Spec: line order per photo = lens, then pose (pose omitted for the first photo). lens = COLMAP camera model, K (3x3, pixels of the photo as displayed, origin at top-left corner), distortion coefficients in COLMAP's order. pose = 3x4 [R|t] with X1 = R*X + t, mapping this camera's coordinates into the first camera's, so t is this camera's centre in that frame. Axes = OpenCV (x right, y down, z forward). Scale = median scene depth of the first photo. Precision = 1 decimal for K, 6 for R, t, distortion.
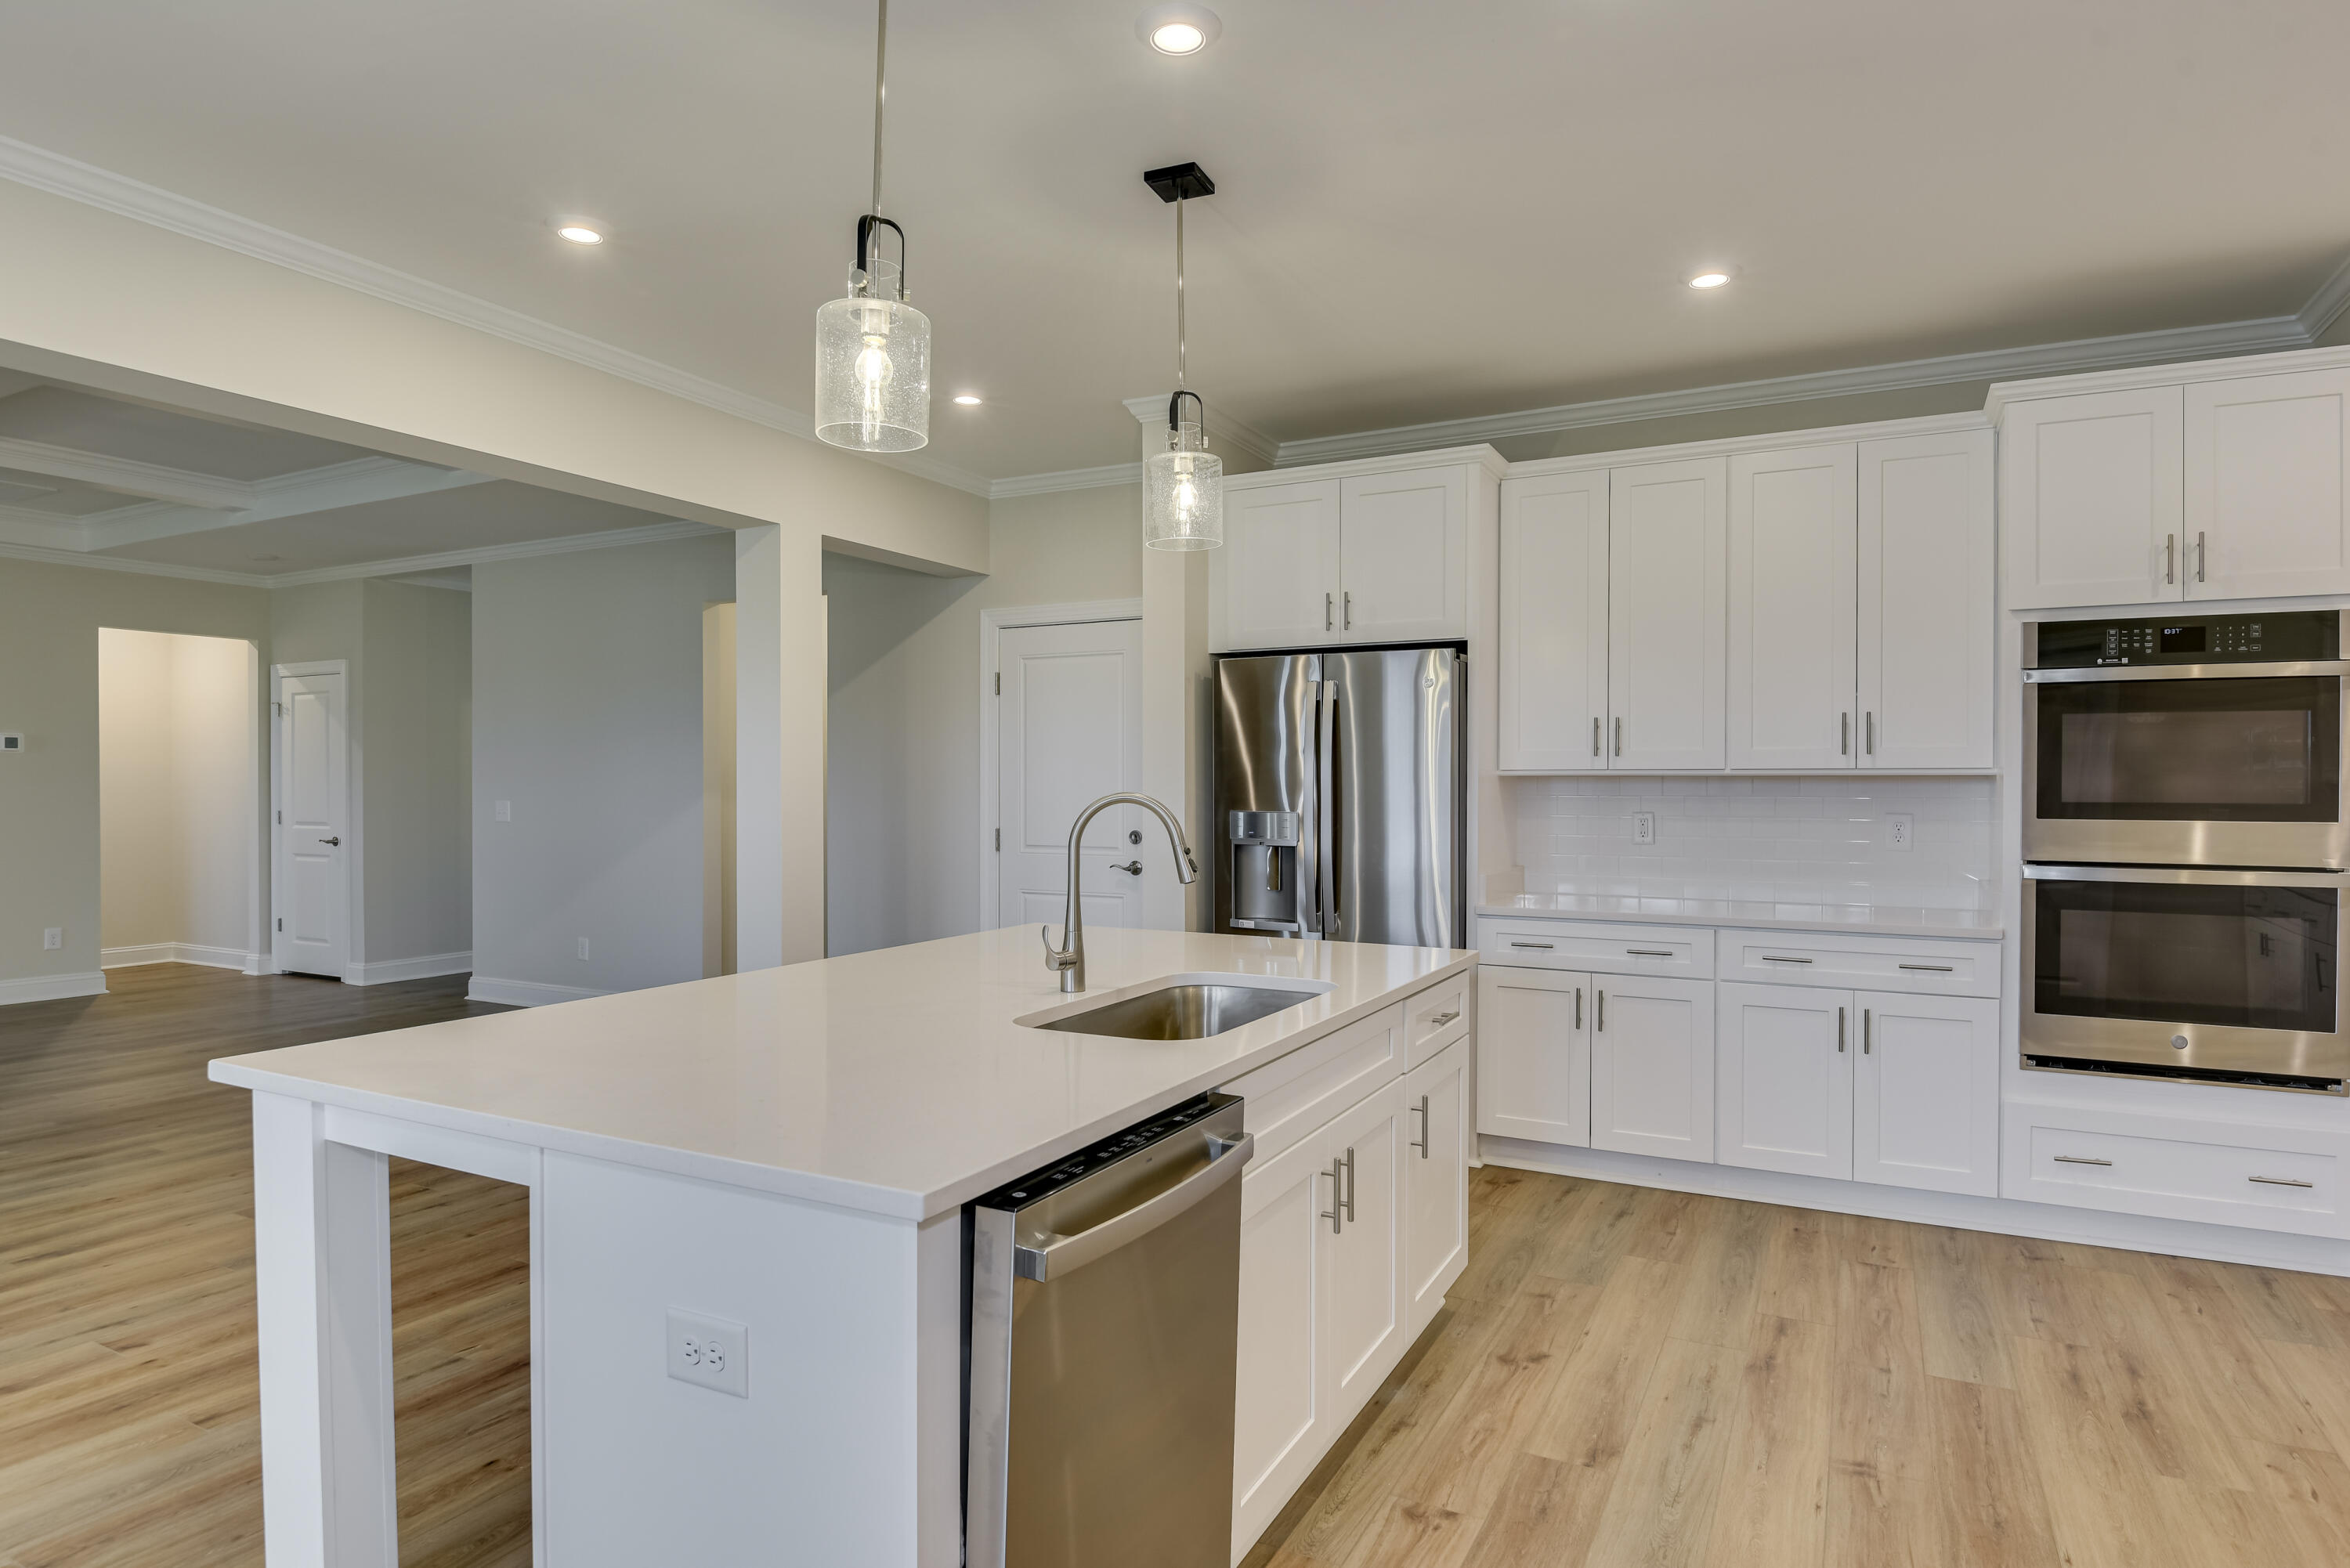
lens RADIAL K [[1311.5, 0, 1175.0], [0, 1311.5, 784.0], [0, 0, 1]] dist [0.005079, -0.017990]
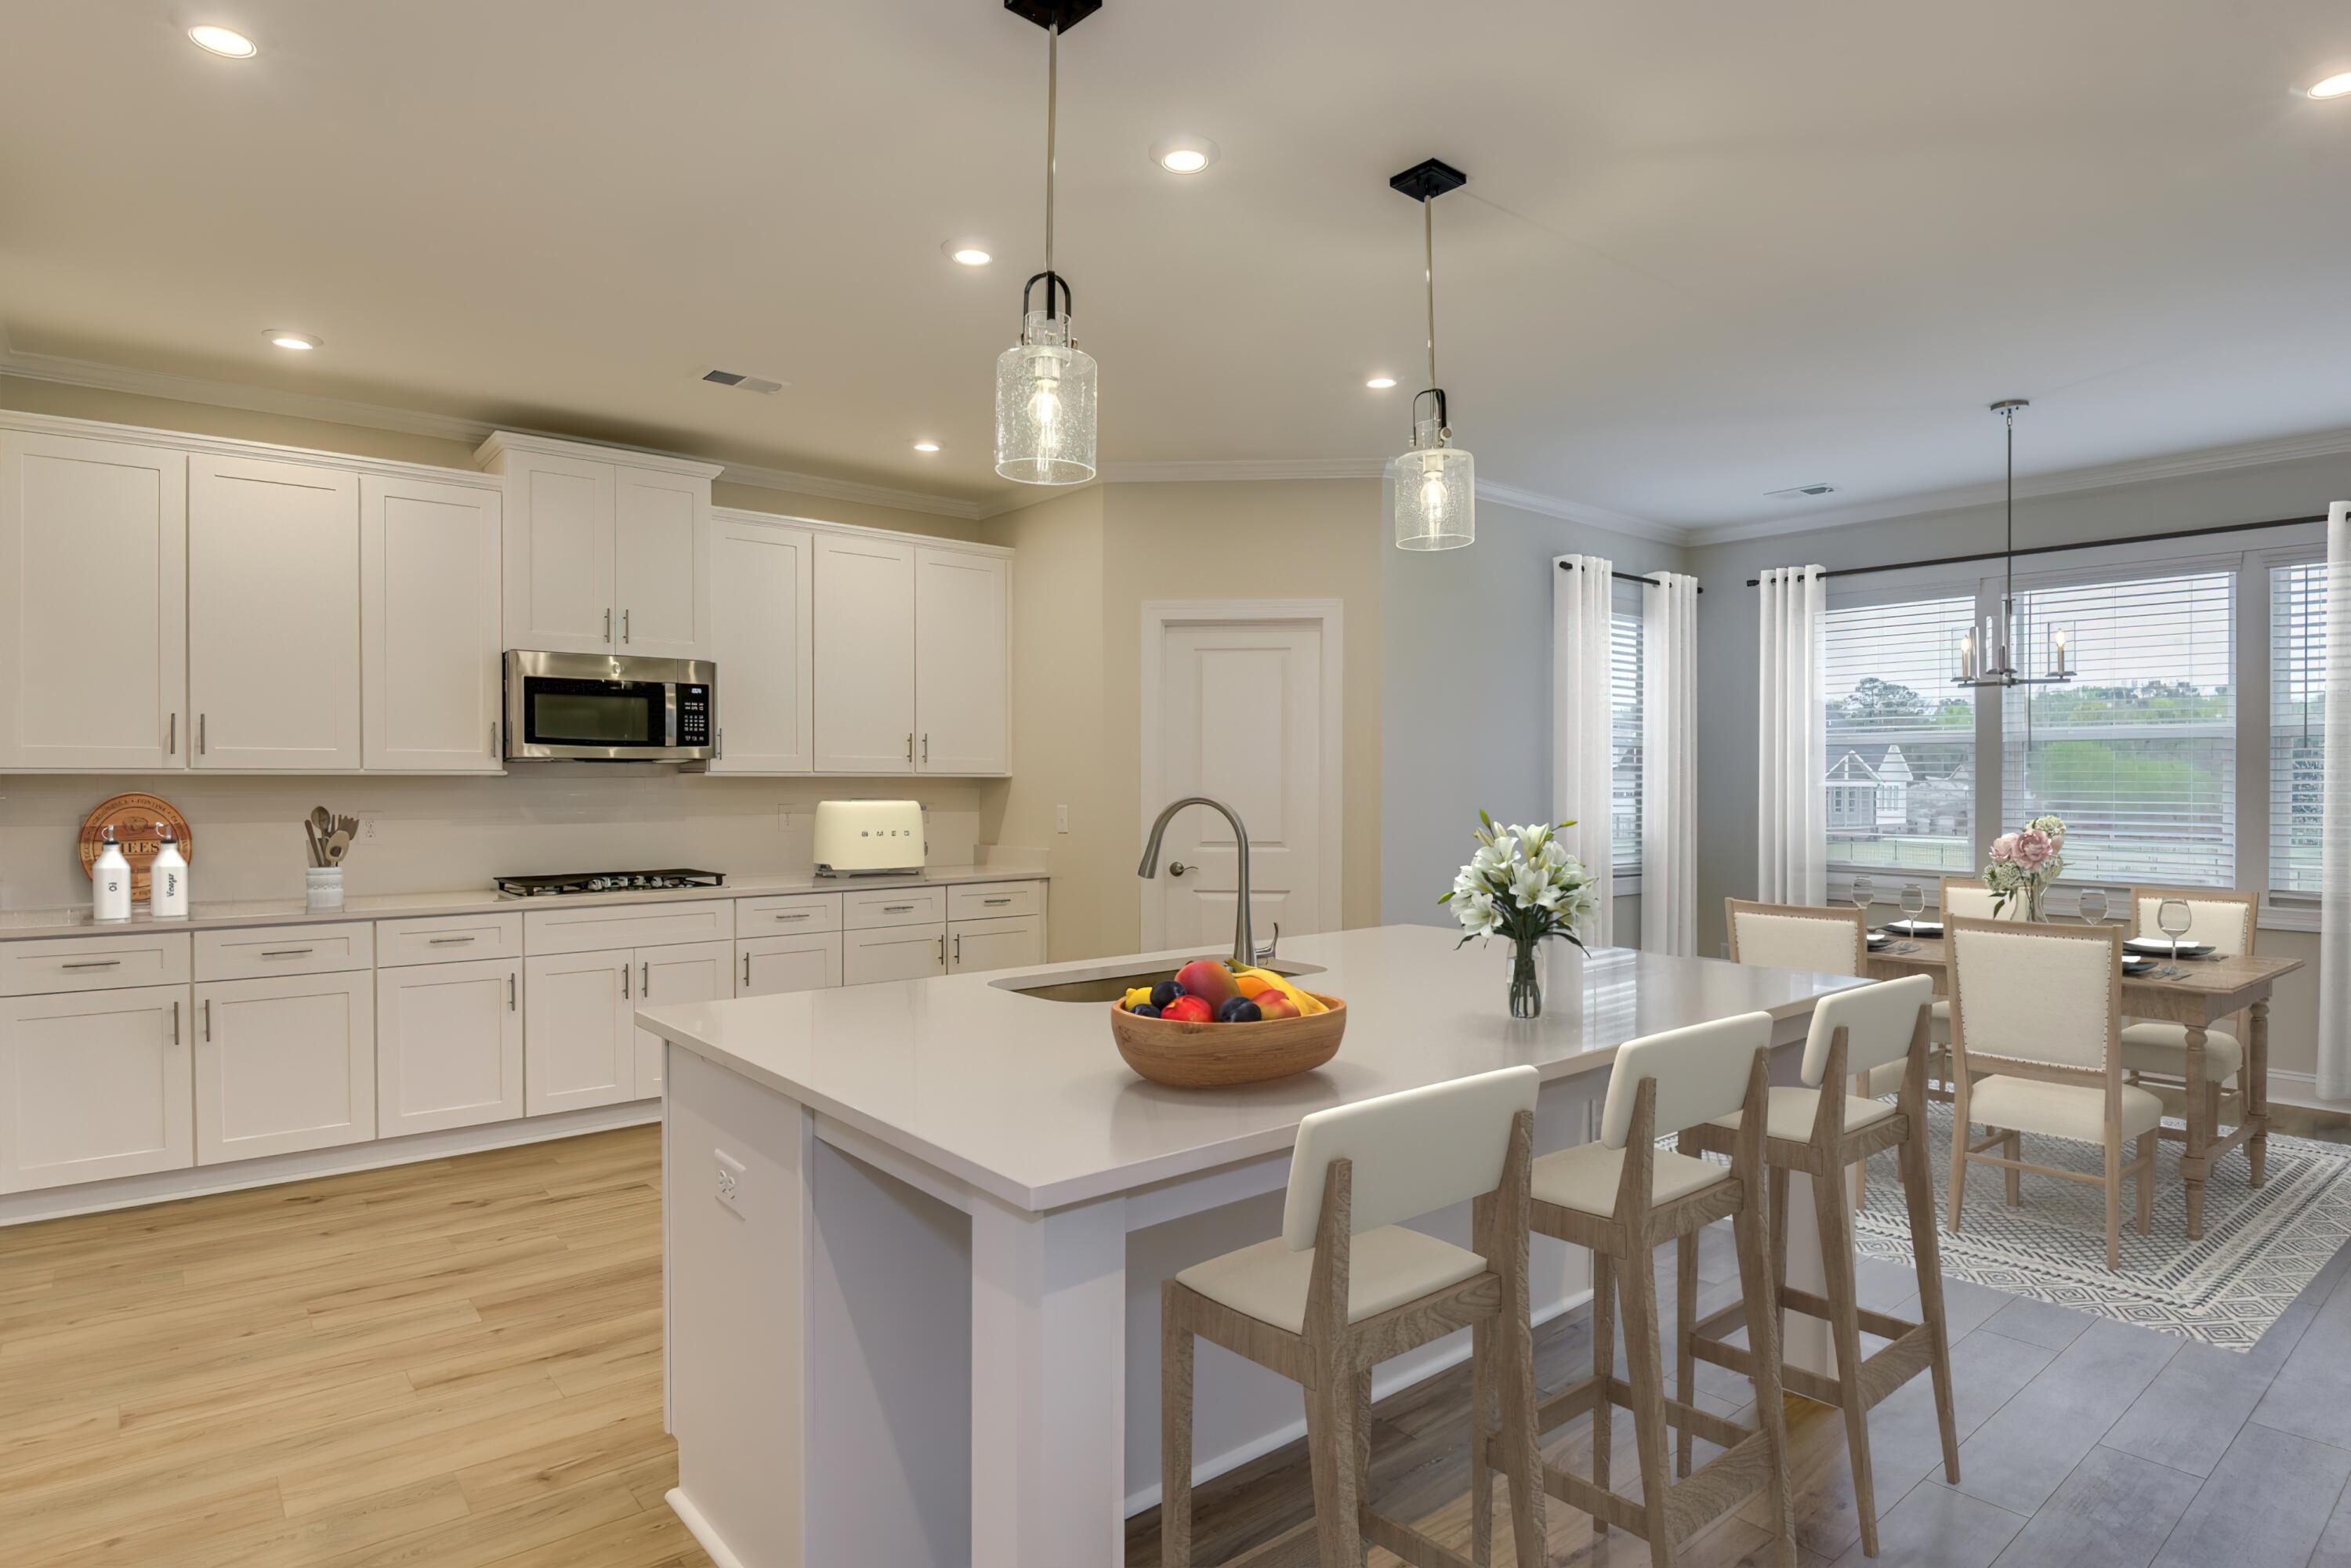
lens RADIAL K [[1246.5, 0, 1175.5], [0, 1246.5, 784.0], [0, 0, 1]] dist [0.000451, -0.000312]
pose [[-0.921780, 0.000484, 0.387712, -0.287571], [0.000419, 1.000000, -0.000252, 0.003086], [-0.387712, -0.000070, -0.921780, 1.374718]]
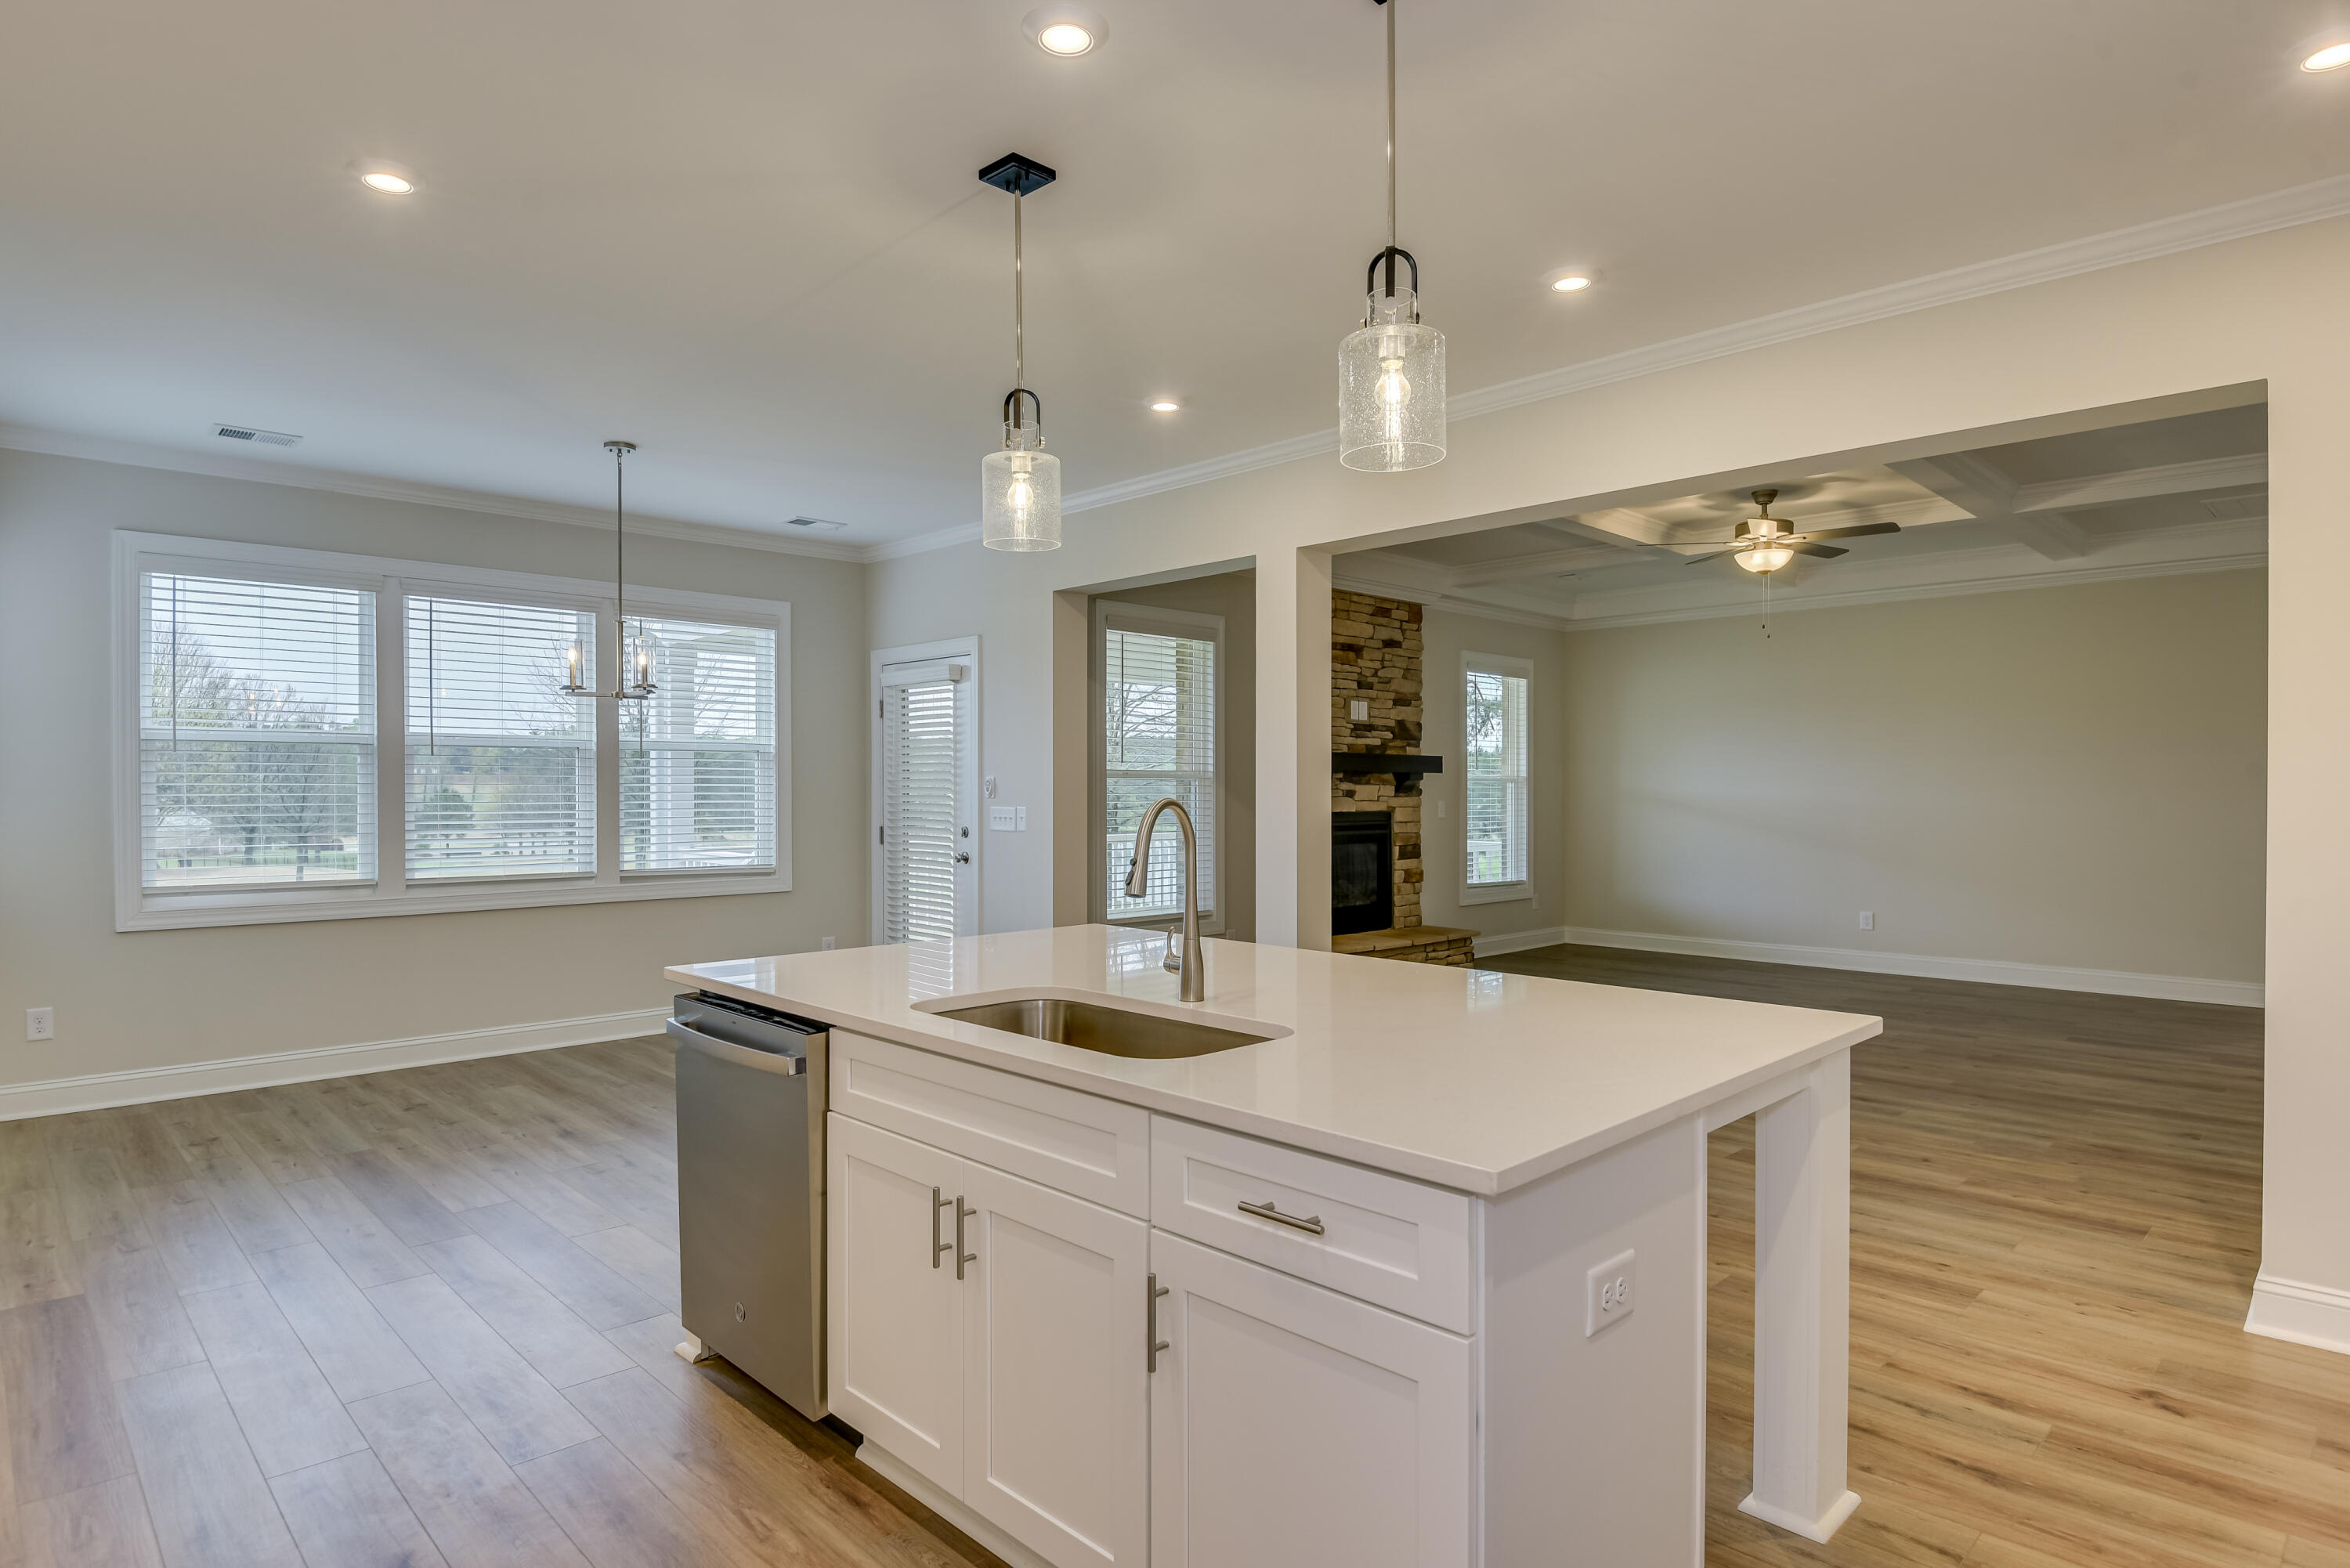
lens RADIAL K [[1284.5, 0, 1175.8], [0, 1284.5, 798.2], [0, 0, 1]] dist [0.000246, -0.000630]
pose [[-0.300343, 0.006598, -0.953808, 0.601030], [-0.001906, 0.999970, 0.007518, 0.003711], [0.953829, 0.004076, -0.300322, 0.925418]]
